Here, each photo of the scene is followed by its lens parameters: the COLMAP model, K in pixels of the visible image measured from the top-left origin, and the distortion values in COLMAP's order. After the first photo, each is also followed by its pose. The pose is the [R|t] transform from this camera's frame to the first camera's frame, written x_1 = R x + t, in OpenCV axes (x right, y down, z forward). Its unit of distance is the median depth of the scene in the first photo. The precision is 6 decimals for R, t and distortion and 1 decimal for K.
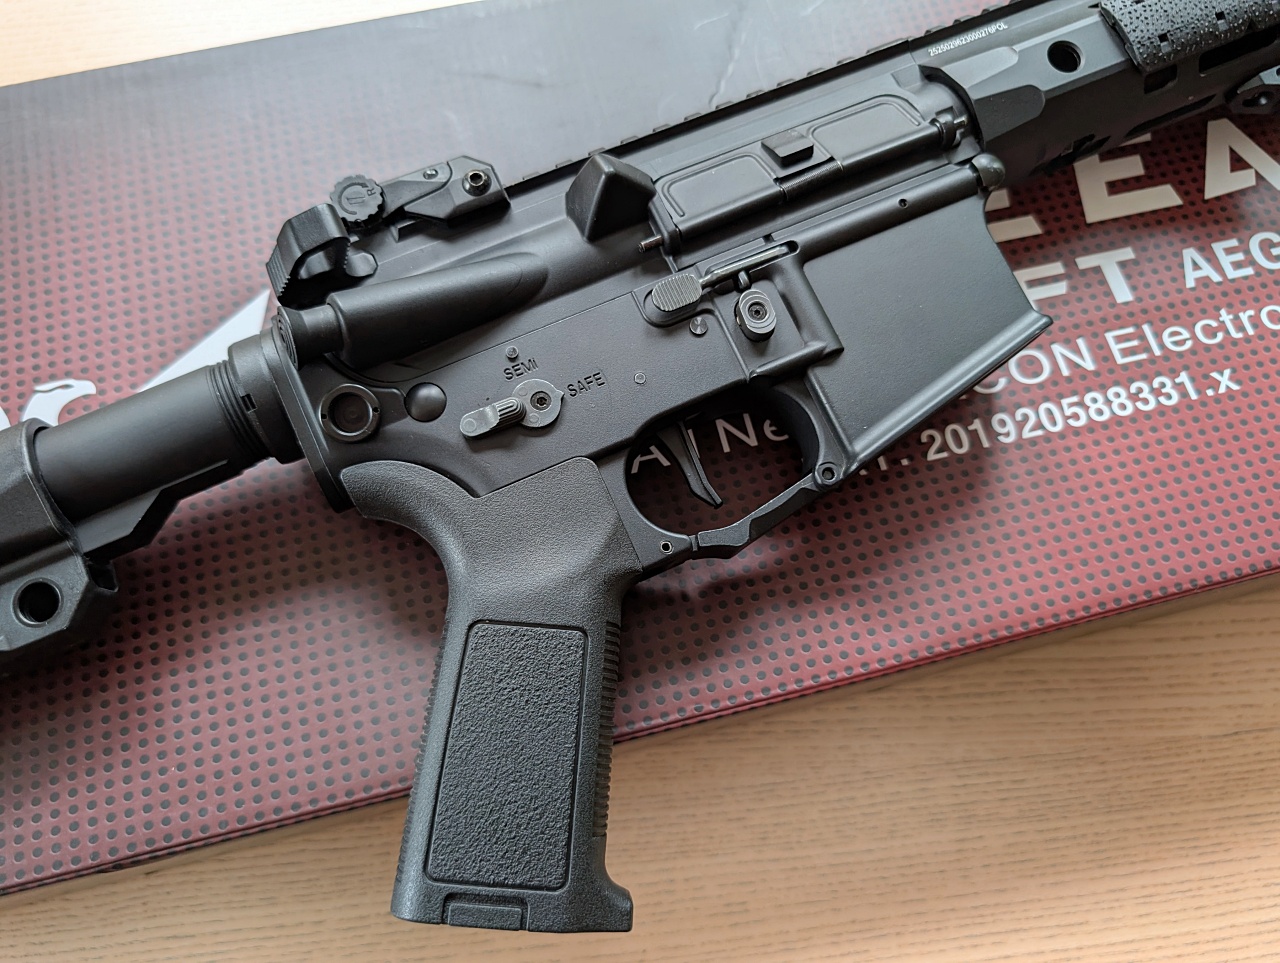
lens RADIAL K [[899.0, 0, 639.5], [0, 899.0, 479.2], [0, 0, 1]] dist [-0.018556, -0.000102]
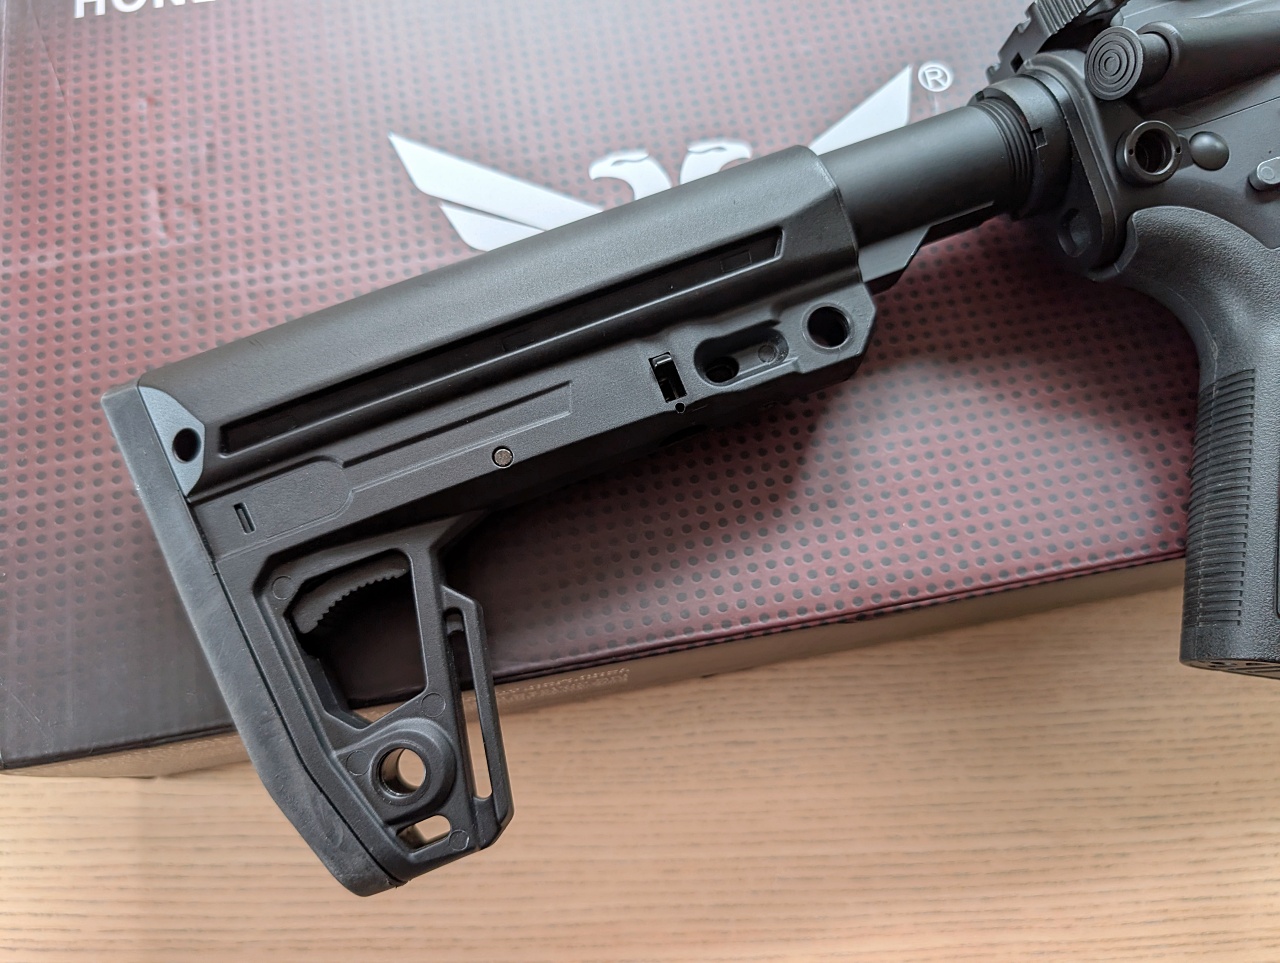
lens RADIAL K [[899.0, 0, 638.5], [0, 899.0, 481.6], [0, 0, 1]] dist [-0.018556, -0.000102]
pose [[0.998206, 0.054332, -0.025136, -0.684451], [-0.053904, 0.998394, 0.017426, 0.241571], [0.026043, -0.016040, 0.999532, 0.024186]]
